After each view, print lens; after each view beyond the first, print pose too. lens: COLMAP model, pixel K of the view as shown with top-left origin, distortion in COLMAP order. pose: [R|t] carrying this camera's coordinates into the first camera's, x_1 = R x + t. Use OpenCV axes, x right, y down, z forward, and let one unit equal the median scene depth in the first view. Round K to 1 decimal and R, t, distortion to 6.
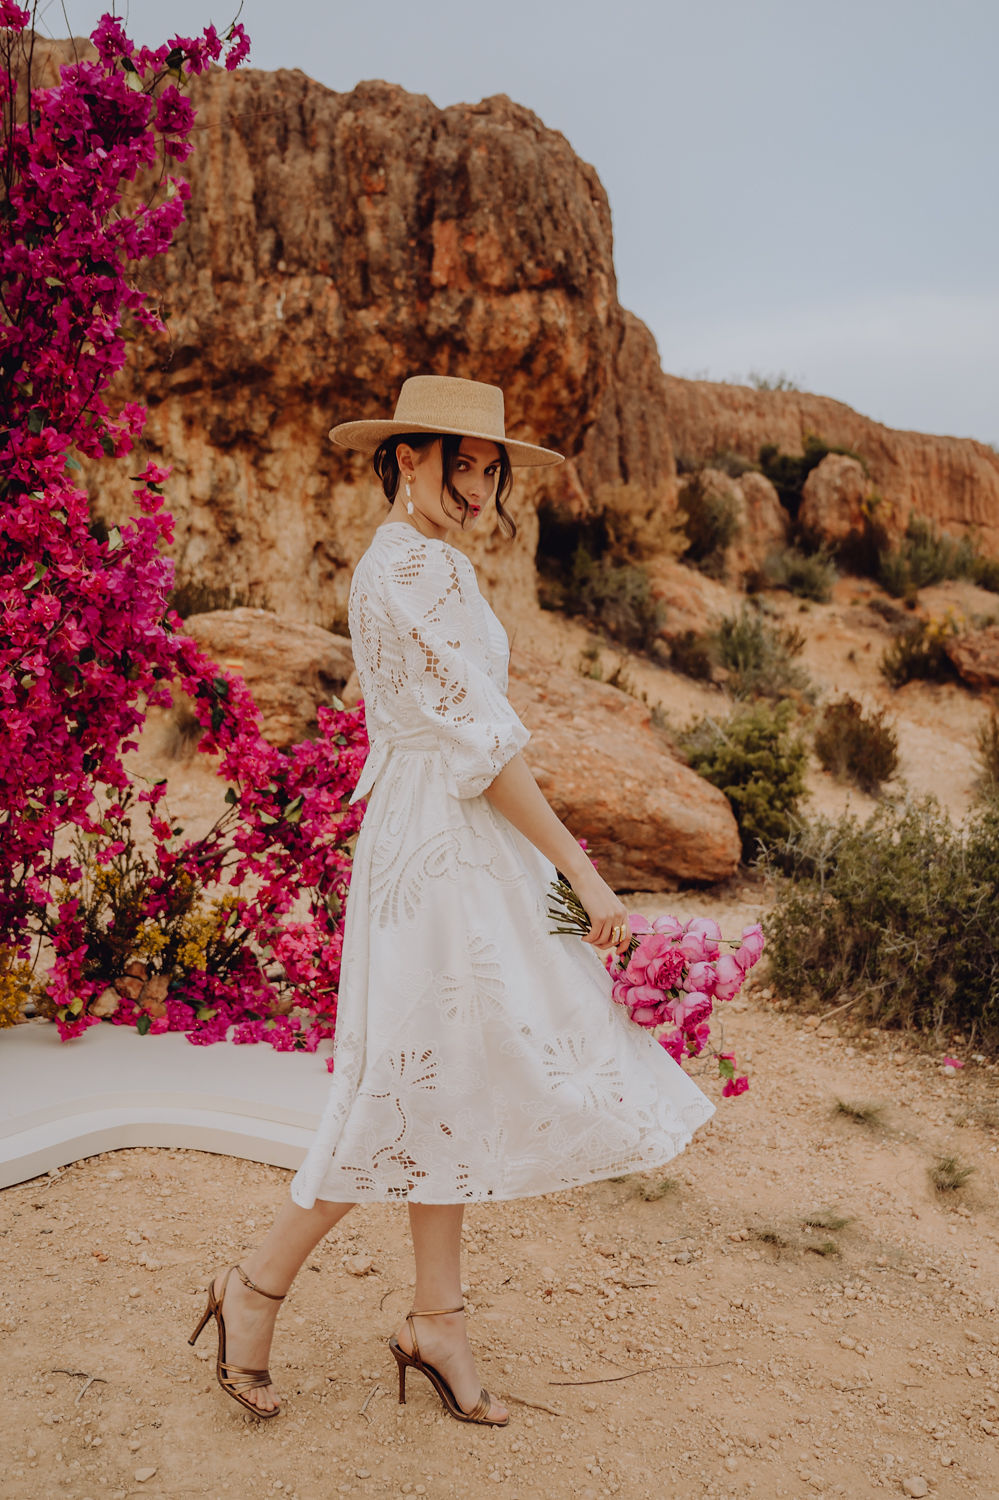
lens RADIAL K [[1450.0, 0, 551.6], [0, 1450.0, 760.0], [0, 0, 1]] dist [0.006313, 0.007989]
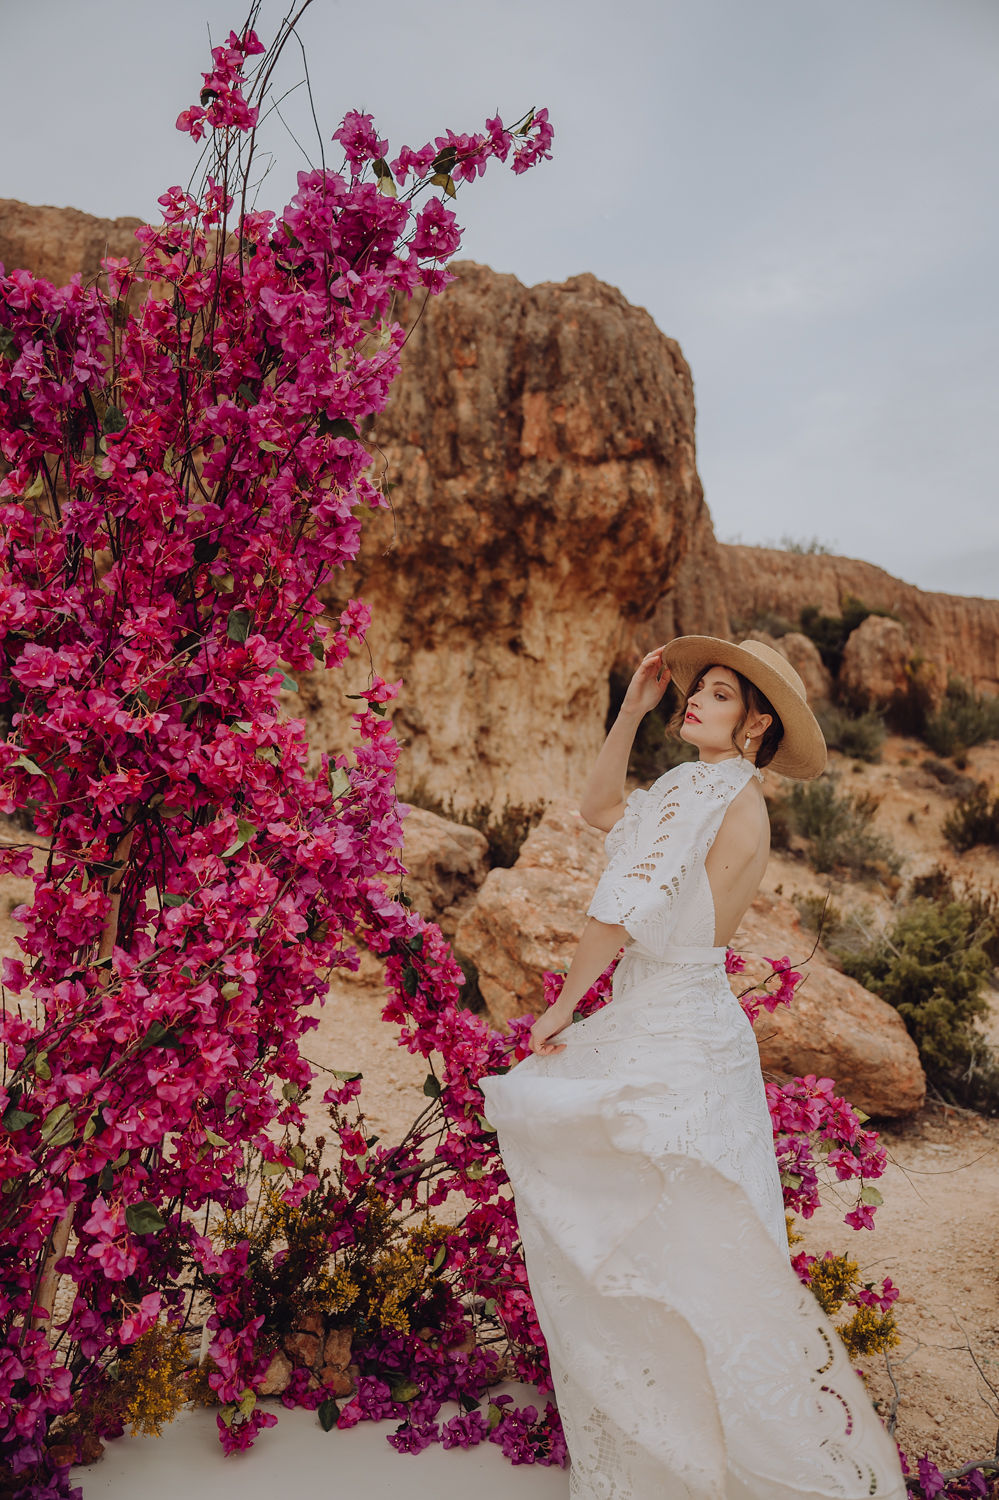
lens RADIAL K [[1363.8, 0, 499.5], [0, 1363.8, 750.0], [0, 0, 1]] dist [-0.039131, 0.154000]
pose [[0.999098, 0.006846, -0.041917, -0.057053], [-0.011173, 0.994526, -0.103893, -0.029351], [0.040976, 0.104267, 0.993705, 0.093485]]
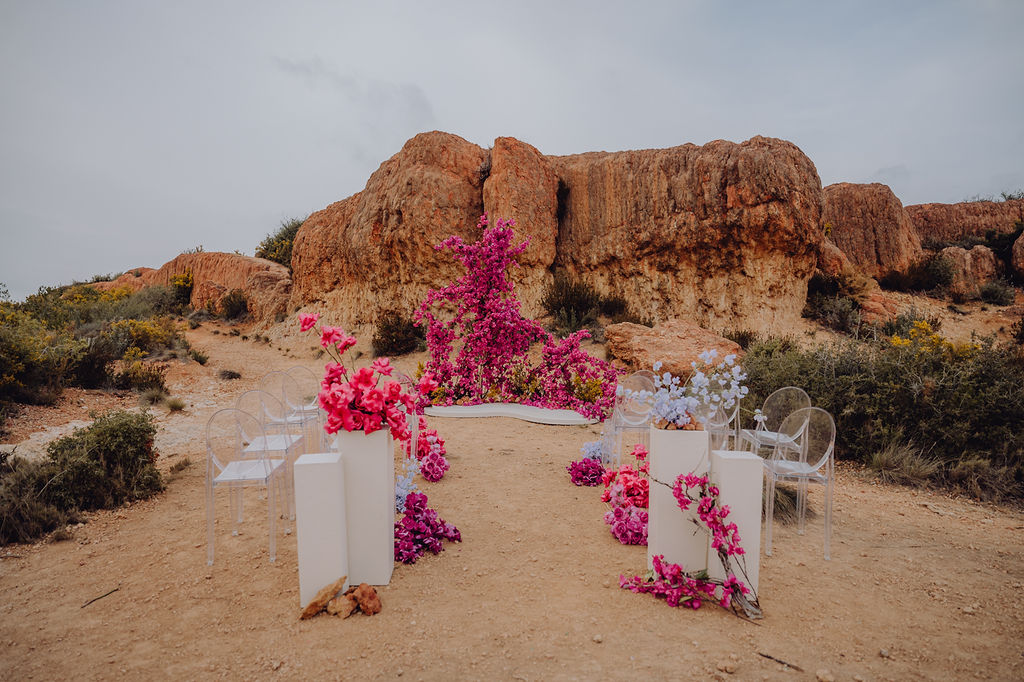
lens RADIAL K [[684.8, 0, 512.0], [0, 684.8, 341.0], [0, 0, 1]] dist [-0.005487, 0.000969]
pose [[0.794498, -0.046985, -0.605446, 0.389295], [-0.010510, 0.995789, -0.091069, 0.063740], [0.607175, 0.078717, 0.790659, -0.312486]]
